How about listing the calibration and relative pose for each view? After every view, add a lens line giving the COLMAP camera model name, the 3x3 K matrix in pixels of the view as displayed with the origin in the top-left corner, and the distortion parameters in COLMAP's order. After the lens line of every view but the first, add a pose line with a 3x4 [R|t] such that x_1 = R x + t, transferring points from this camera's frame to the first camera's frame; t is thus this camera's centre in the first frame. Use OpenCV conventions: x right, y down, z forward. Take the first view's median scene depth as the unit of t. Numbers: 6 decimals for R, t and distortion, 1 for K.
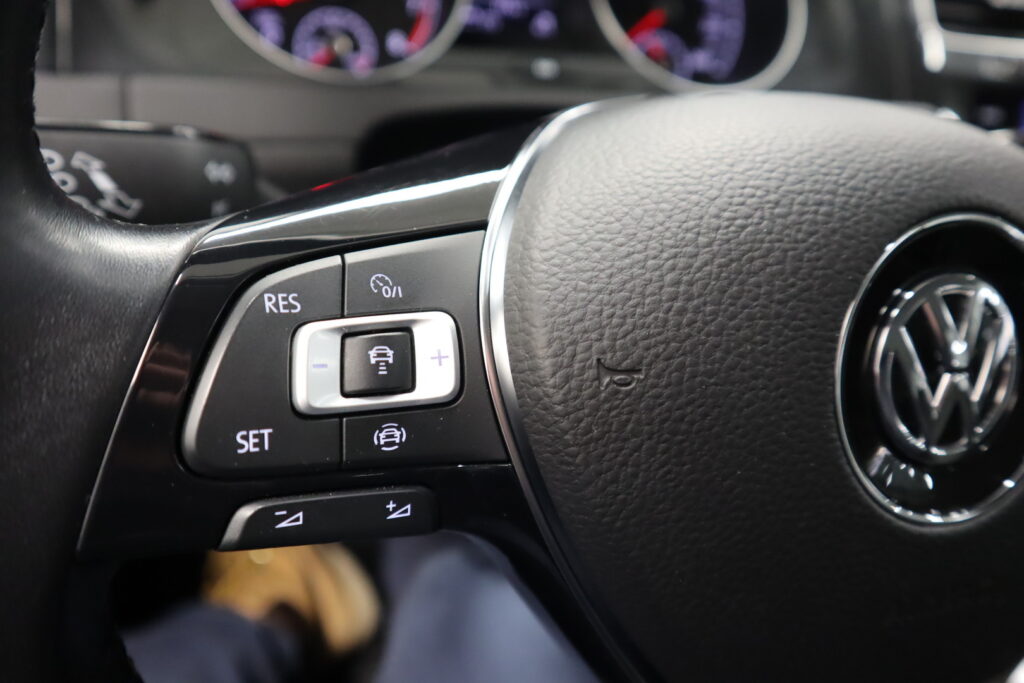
lens RADIAL K [[672.0, 0, 512.0], [0, 672.0, 341.5], [0, 0, 1]] dist [-0.096317, 0.043350]
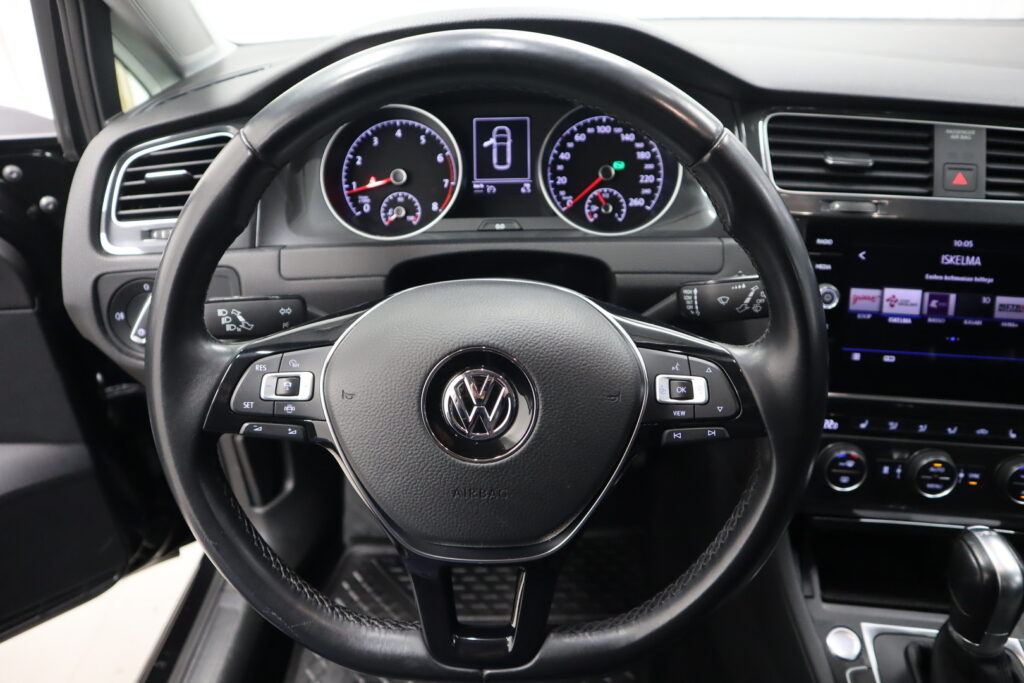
lens RADIAL K [[672.0, 0, 512.0], [0, 672.0, 341.5], [0, 0, 1]] dist [-0.096317, 0.043350]
pose [[0.941673, 0.028891, -0.335287, 1.963165], [-0.048437, 0.997570, -0.050080, -0.080154], [0.333025, 0.063399, 0.940784, -1.776263]]
